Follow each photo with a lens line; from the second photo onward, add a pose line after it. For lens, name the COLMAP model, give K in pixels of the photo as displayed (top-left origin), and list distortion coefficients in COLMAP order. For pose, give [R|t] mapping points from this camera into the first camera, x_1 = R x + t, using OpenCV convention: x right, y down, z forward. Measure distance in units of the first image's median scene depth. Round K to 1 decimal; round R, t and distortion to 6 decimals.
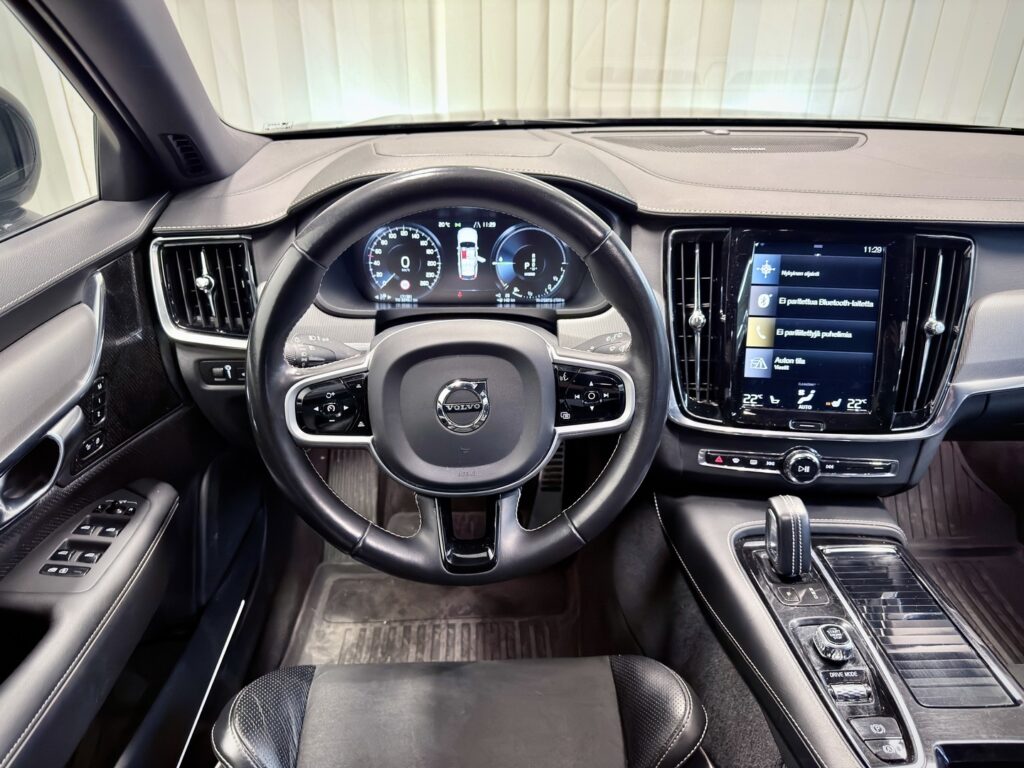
lens RADIAL K [[710.1, 0, 512.0], [0, 710.1, 384.0], [0, 0, 1]] dist [0.104276, -0.168293]
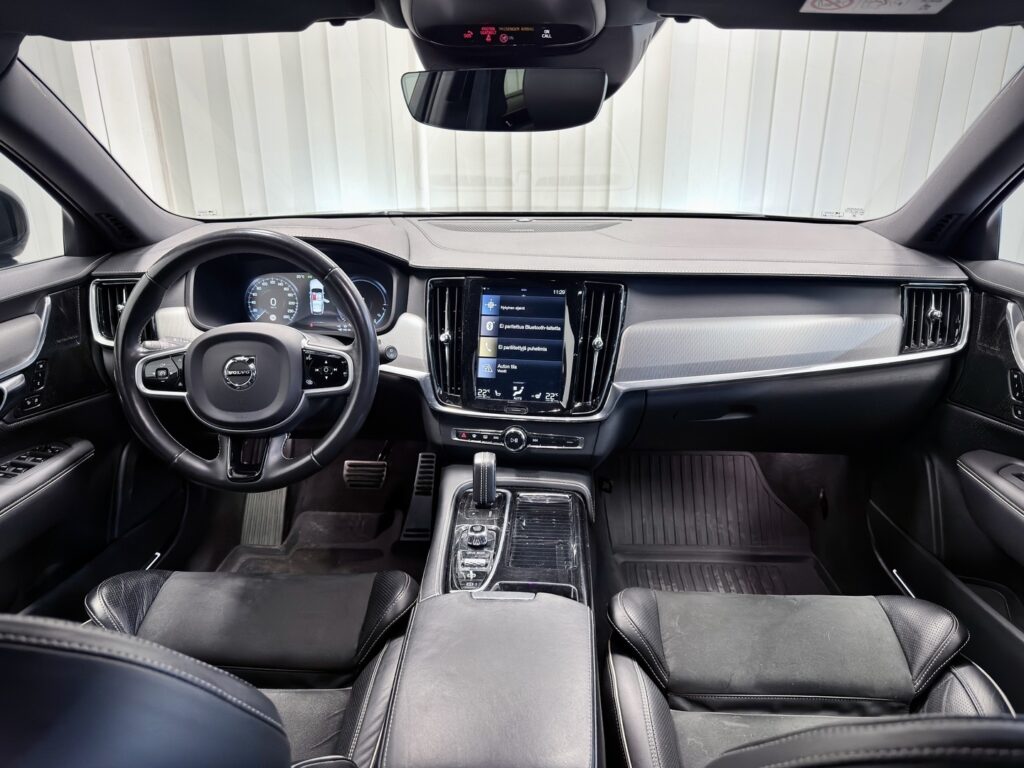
lens RADIAL K [[714.3, 0, 512.0], [0, 714.3, 384.0], [0, 0, 1]] dist [0.113848, -0.144886]
pose [[0.996475, 0.018526, -0.081814, 0.515359], [-0.028936, 0.991357, -0.127959, 0.189124], [0.078736, 0.129876, 0.988399, -0.435672]]
